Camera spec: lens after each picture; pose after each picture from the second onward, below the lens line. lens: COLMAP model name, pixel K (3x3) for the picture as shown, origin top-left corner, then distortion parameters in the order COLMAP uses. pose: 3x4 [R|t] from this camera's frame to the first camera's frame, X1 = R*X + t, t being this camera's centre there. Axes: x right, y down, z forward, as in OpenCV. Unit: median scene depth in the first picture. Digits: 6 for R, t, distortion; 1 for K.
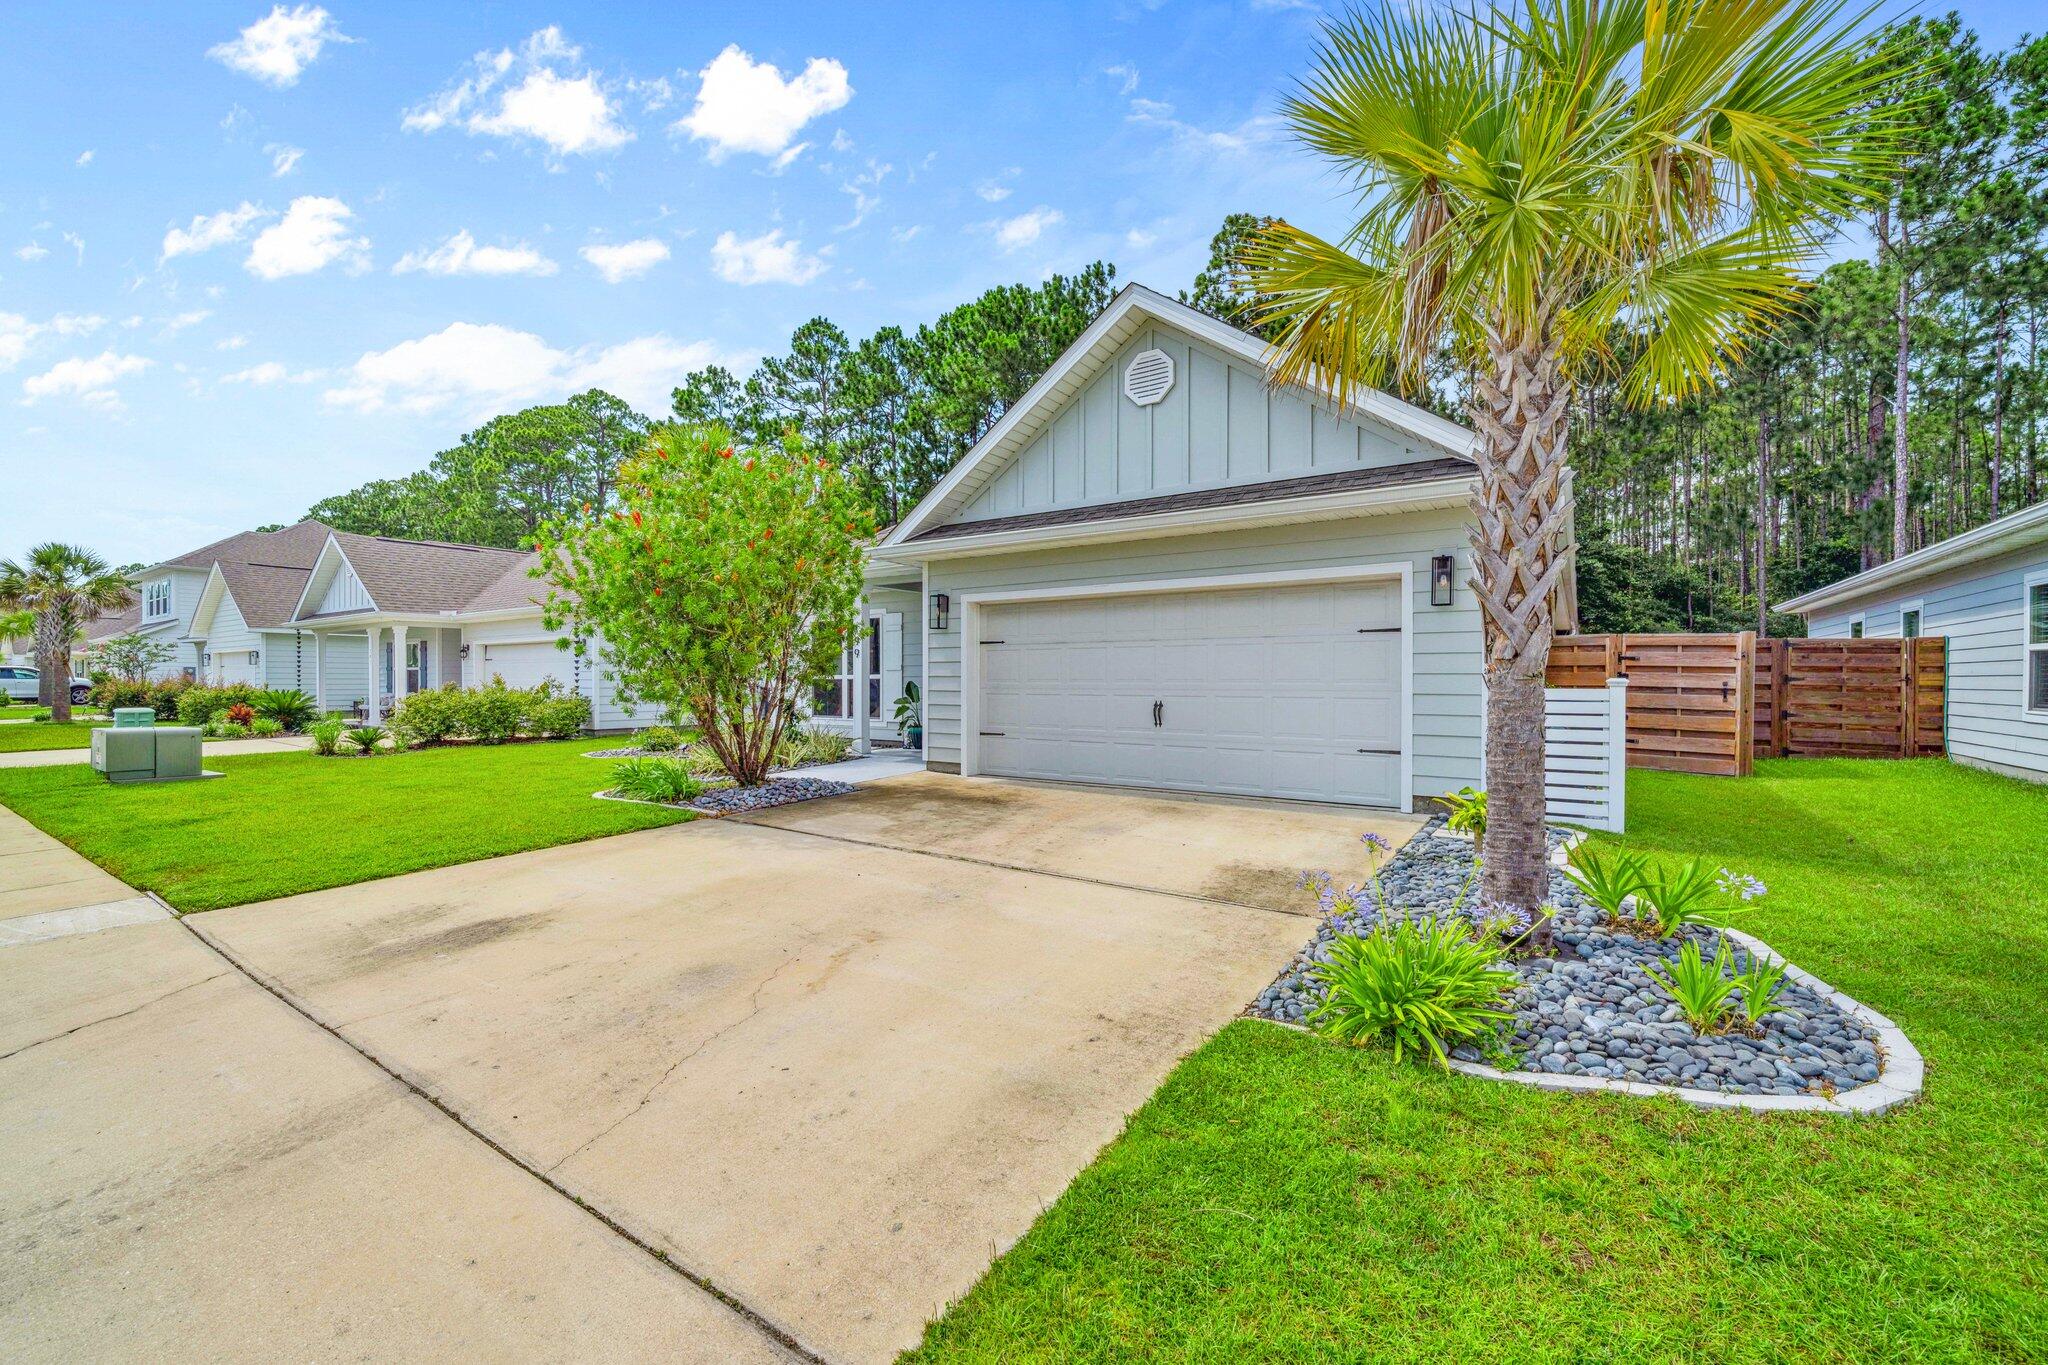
lens RADIAL K [[808.4, 0, 1024.0], [0, 808.4, 682.5], [0, 0, 1]] dist [0.001084, 0.000037]
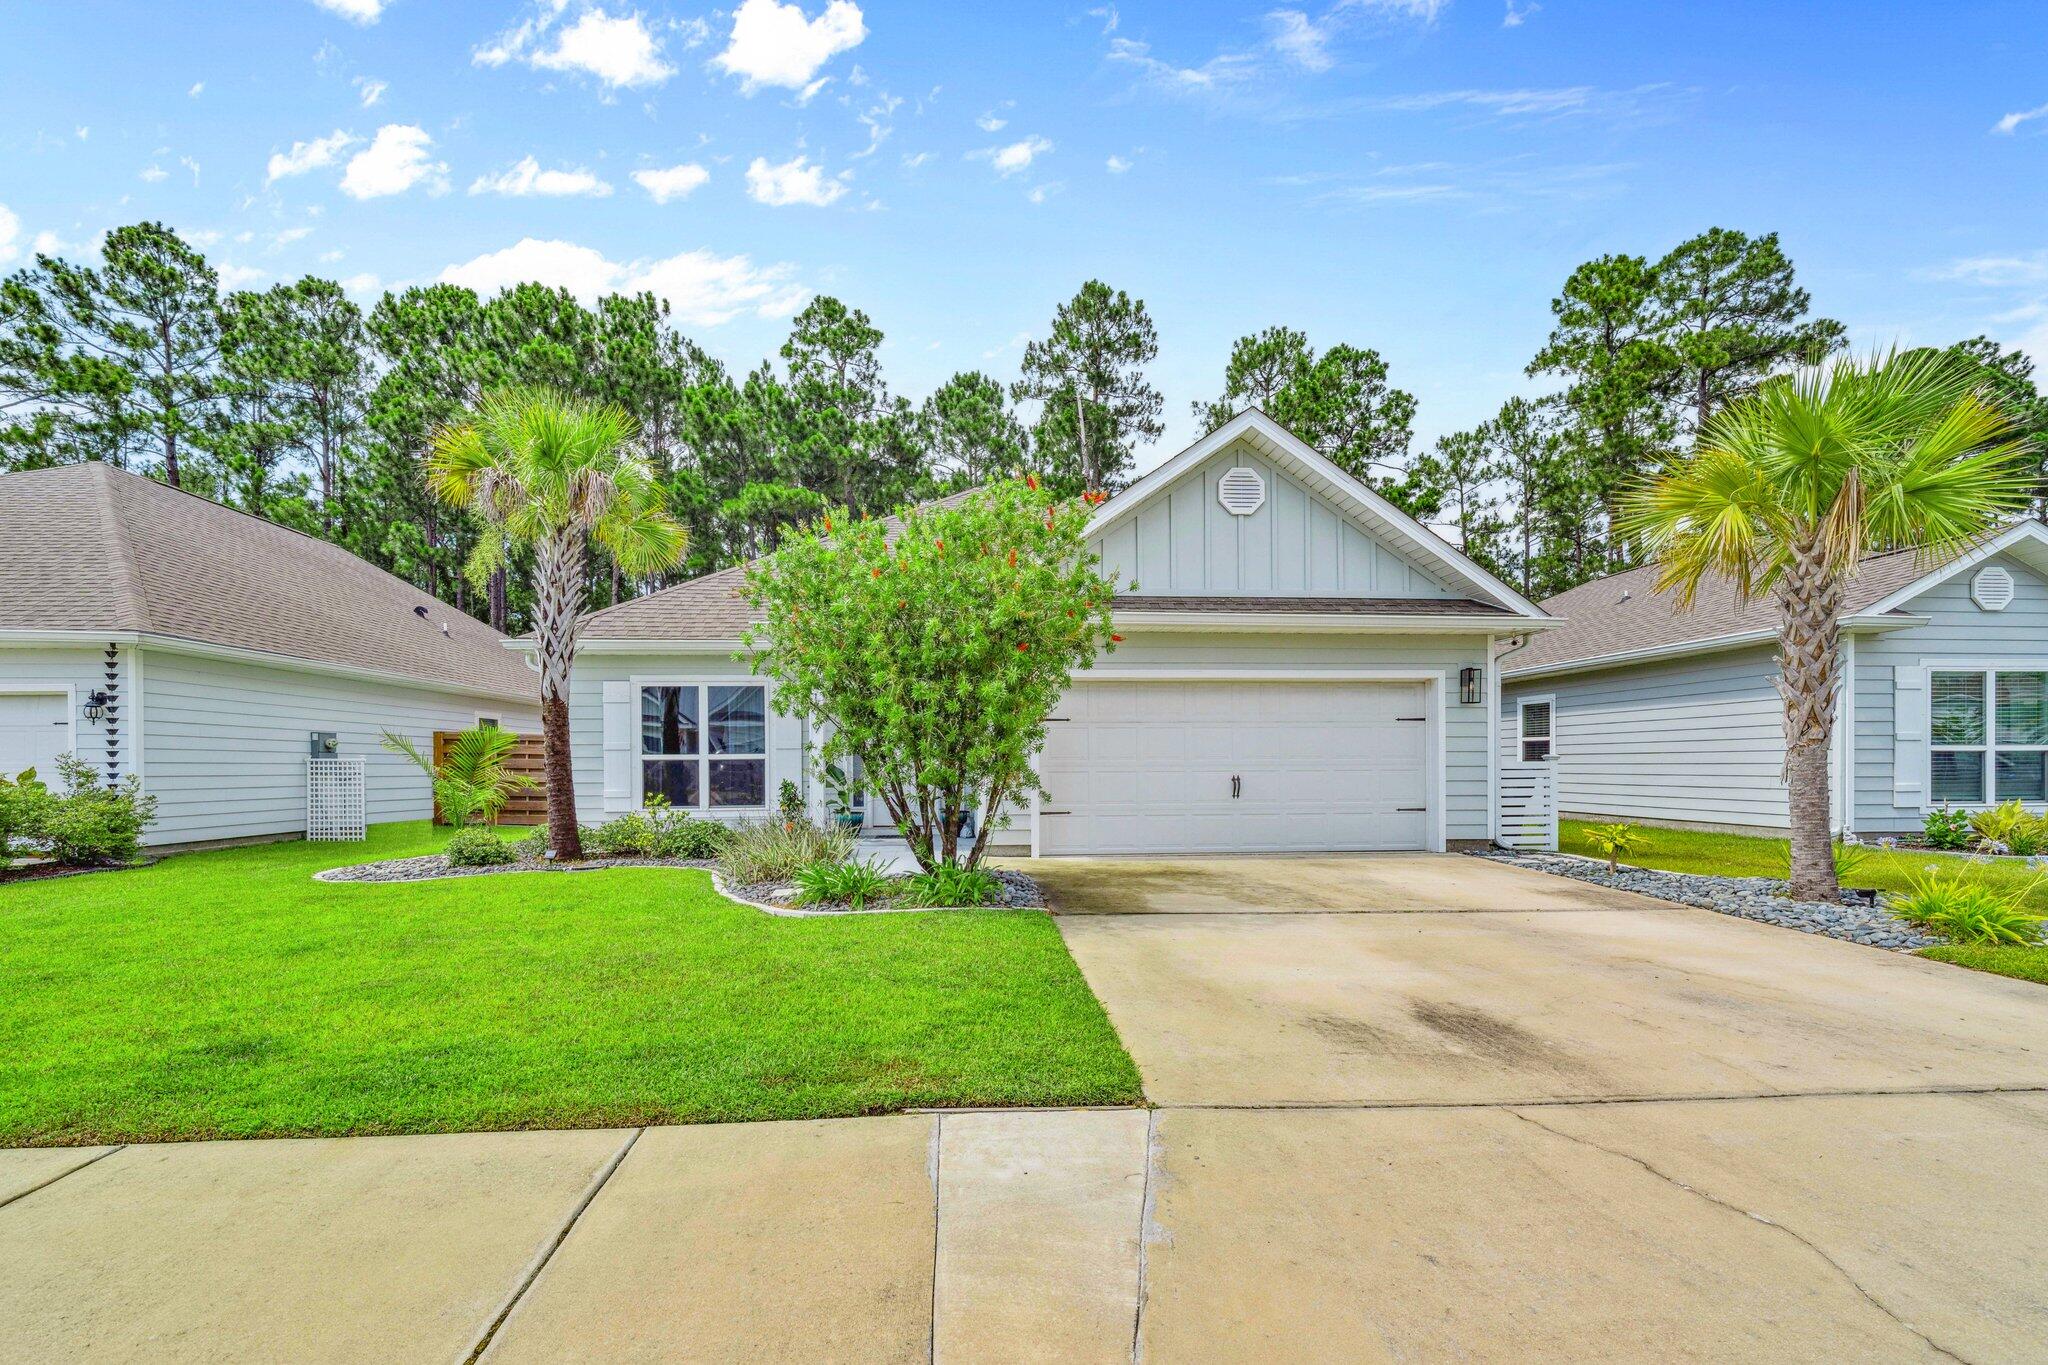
lens RADIAL K [[831.8, 0, 985.3], [0, 831.8, 763.2], [0, 0, 1]] dist [-0.002043, -0.000432]
pose [[0.791325, -0.003042, 0.611388, -0.151227], [0.007392, 0.999962, -0.004592, 0.001486], [-0.611351, 0.008153, 0.791318, 0.053265]]
